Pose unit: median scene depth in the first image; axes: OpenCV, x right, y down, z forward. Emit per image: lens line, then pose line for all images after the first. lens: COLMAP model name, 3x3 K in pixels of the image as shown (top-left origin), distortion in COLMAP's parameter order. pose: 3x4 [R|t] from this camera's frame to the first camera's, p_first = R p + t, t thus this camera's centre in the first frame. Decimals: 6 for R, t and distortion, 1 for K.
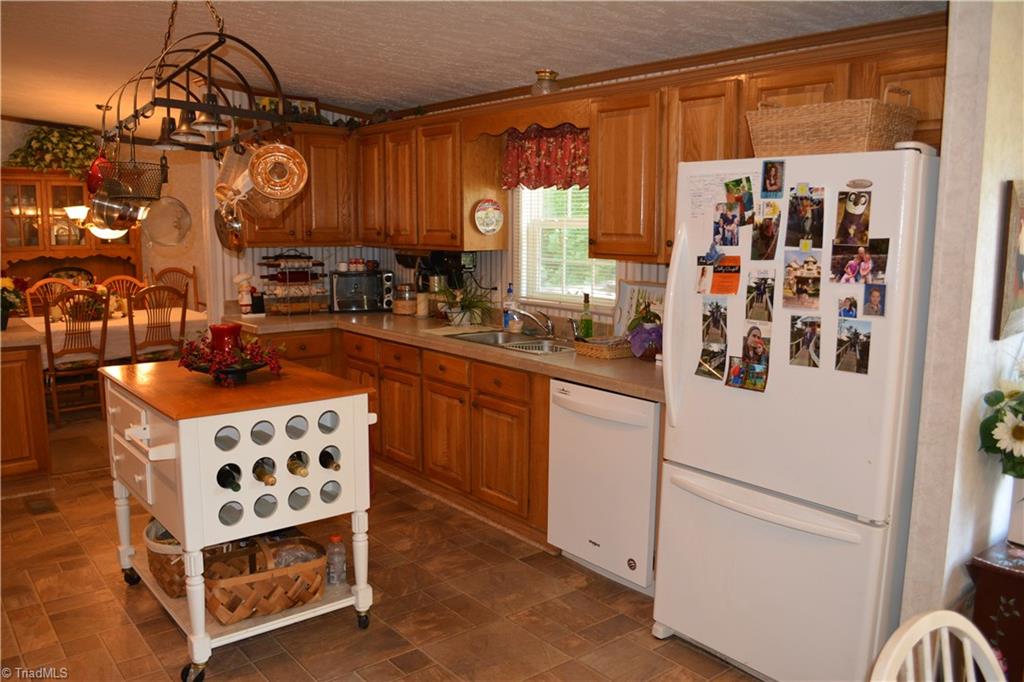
lens RADIAL K [[811.2, 0, 505.8], [0, 811.2, 339.6], [0, 0, 1]] dist [-0.085036, 0.016459]
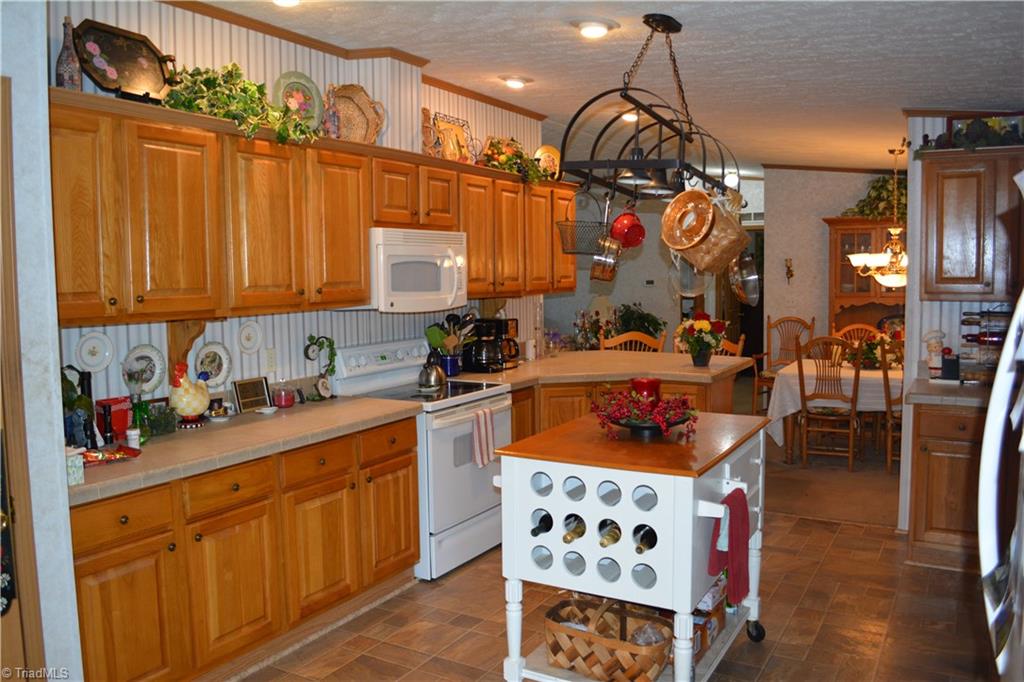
lens RADIAL K [[811.2, 0, 505.8], [0, 811.2, 339.6], [0, 0, 1]] dist [-0.085036, 0.016459]
pose [[0.353012, 0.066510, -0.933252, 0.261760], [-0.117946, 0.992676, 0.026131, -0.036695], [0.928155, 0.100848, 0.358272, 0.247205]]
